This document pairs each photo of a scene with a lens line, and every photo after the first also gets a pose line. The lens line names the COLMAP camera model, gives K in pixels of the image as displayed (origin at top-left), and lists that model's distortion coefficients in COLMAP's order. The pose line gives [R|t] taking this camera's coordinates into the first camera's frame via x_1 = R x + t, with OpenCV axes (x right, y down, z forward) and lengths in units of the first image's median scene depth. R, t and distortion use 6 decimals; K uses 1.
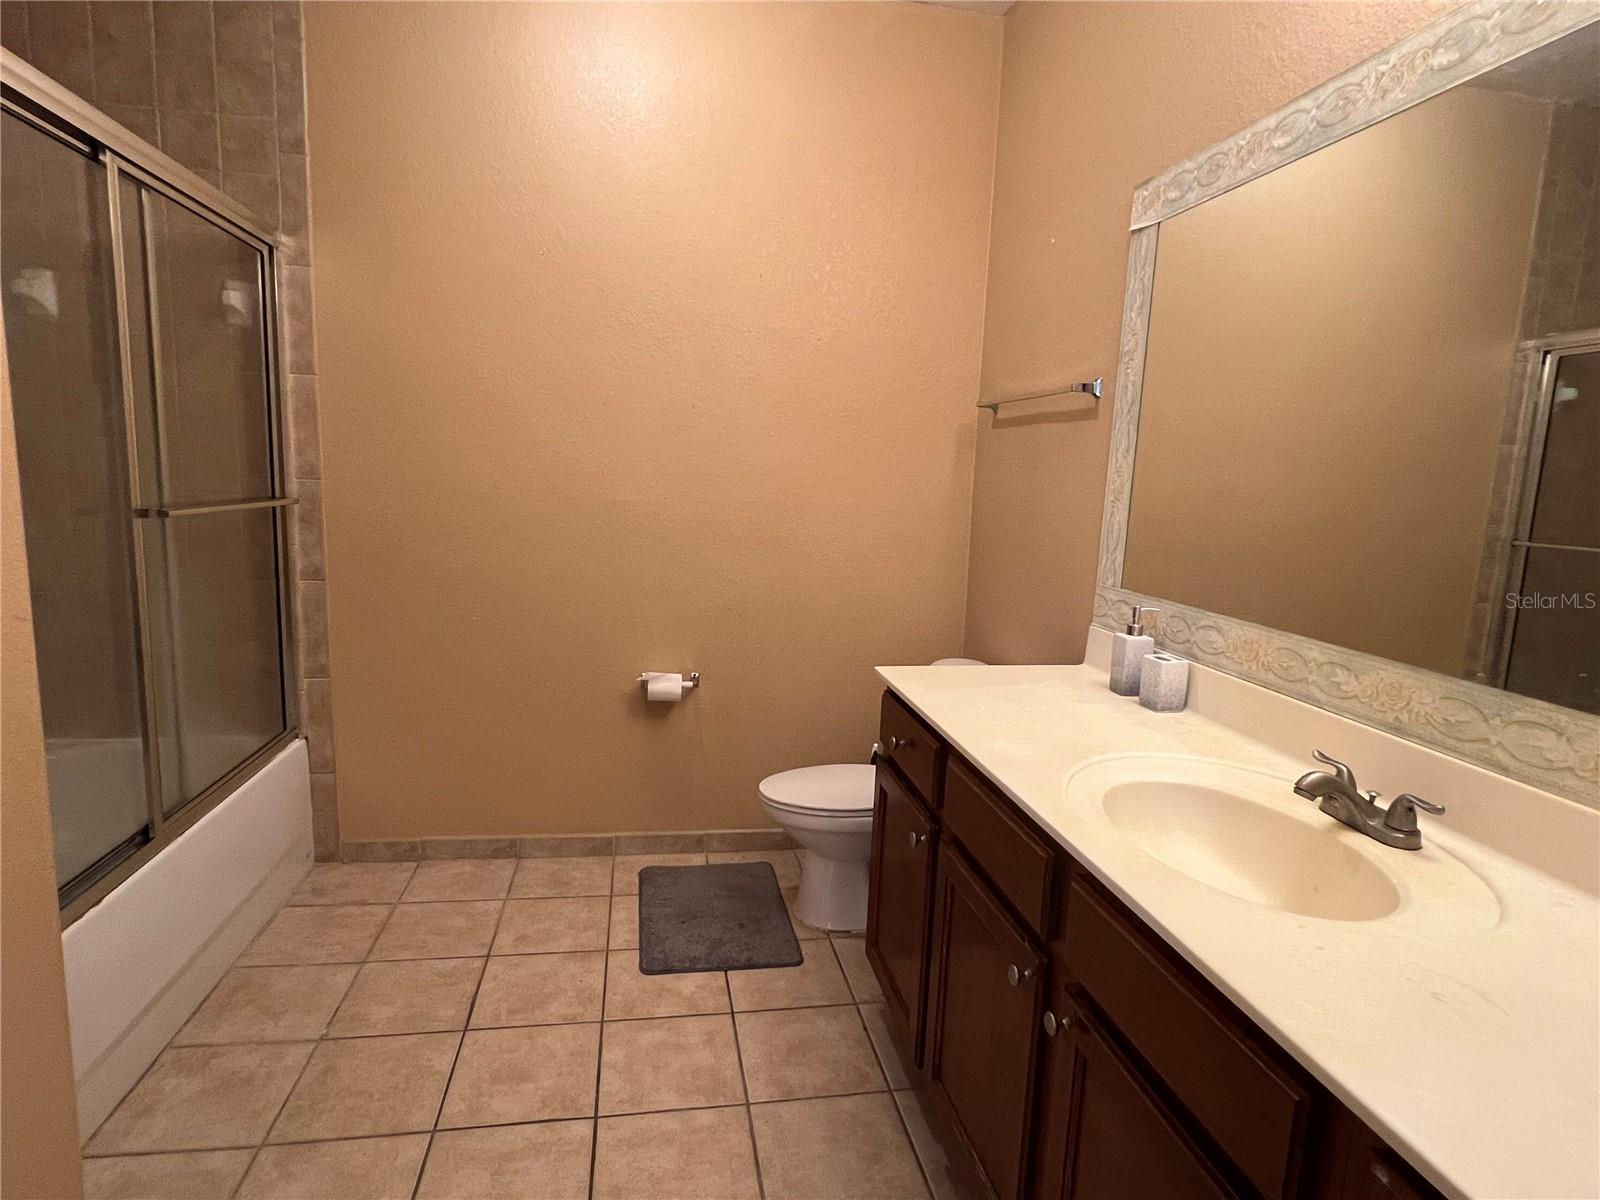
lens RADIAL K [[861.7, 0, 795.6], [0, 861.7, 598.1], [0, 0, 1]] dist [-0.003330, -0.000243]
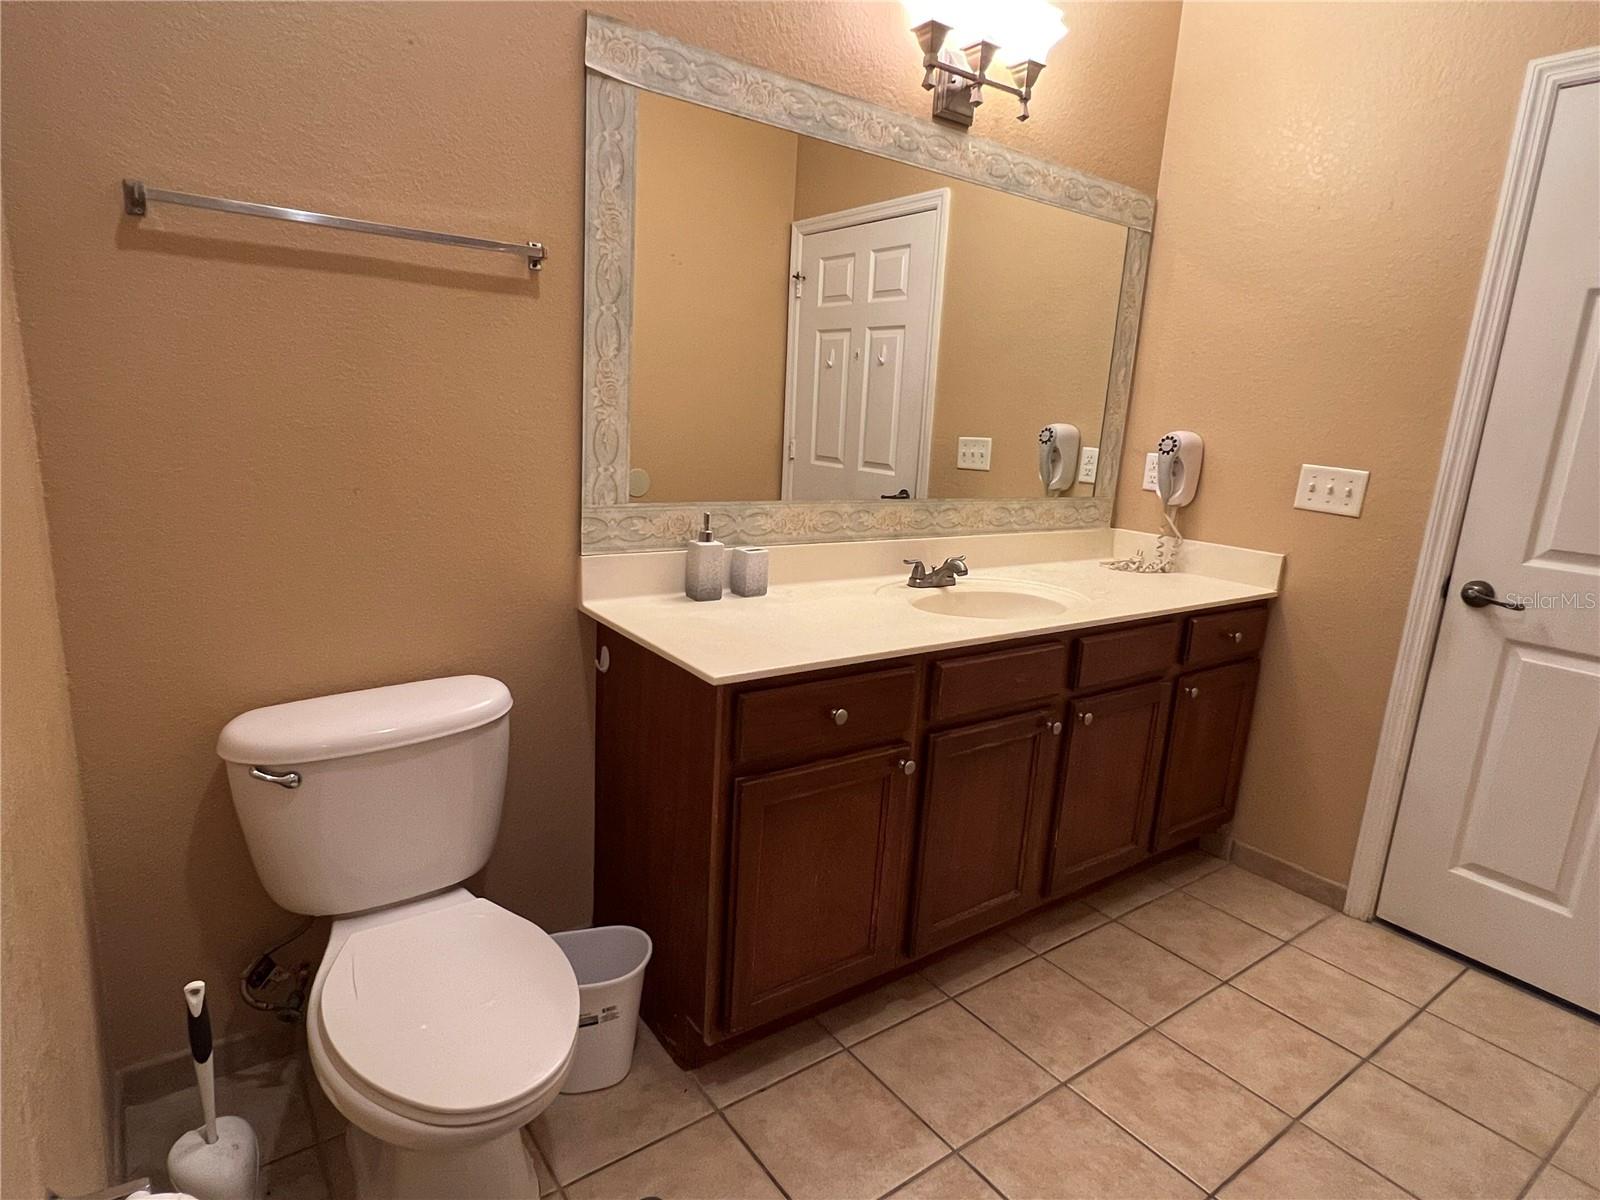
lens RADIAL K [[883.4, 0, 795.7], [0, 883.4, 606.3], [0, 0, 1]] dist [0.004753, 0.000385]
pose [[-0.427944, -0.263731, 0.864471, -0.637576], [0.060608, 0.945952, 0.318592, -0.232321], [-0.901771, 0.188733, -0.388831, 1.448820]]
